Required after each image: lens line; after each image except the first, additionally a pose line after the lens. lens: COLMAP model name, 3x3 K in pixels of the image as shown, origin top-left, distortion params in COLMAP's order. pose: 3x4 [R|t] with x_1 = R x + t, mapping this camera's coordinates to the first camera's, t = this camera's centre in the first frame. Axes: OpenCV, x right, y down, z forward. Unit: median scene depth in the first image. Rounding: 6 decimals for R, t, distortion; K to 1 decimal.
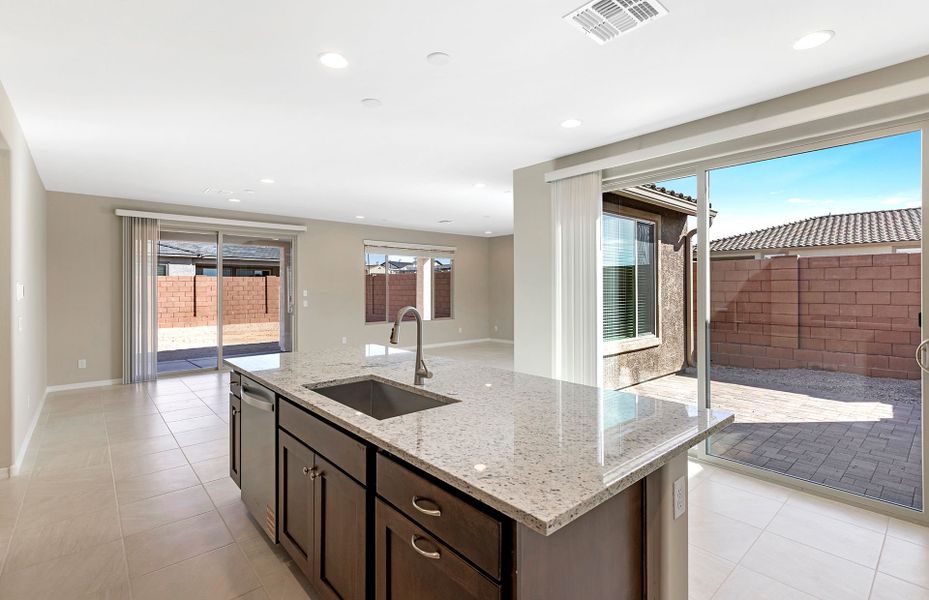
lens RADIAL K [[428.6, 0, 461.1], [0, 428.6, 286.5], [0, 0, 1]] dist [-0.000561, -0.000696]
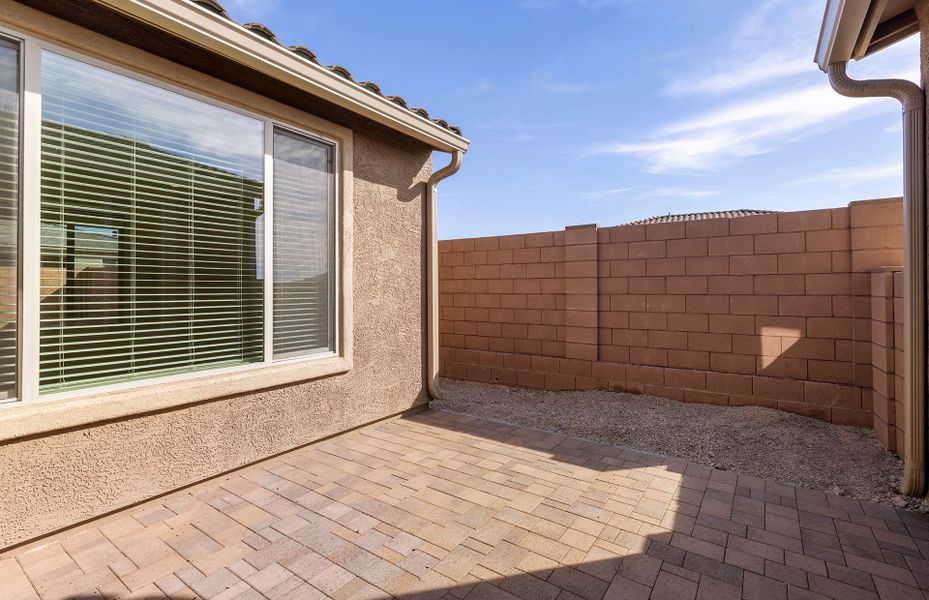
lens RADIAL K [[422.7, 0, 466.8], [0, 422.7, 283.8], [0, 0, 1]] dist [-0.002571, -0.000719]
pose [[0.969751, 0.003660, 0.244069, 0.443164], [-0.001874, 0.999970, -0.007551, 0.029394], [-0.244089, 0.006865, 0.969729, 0.418423]]
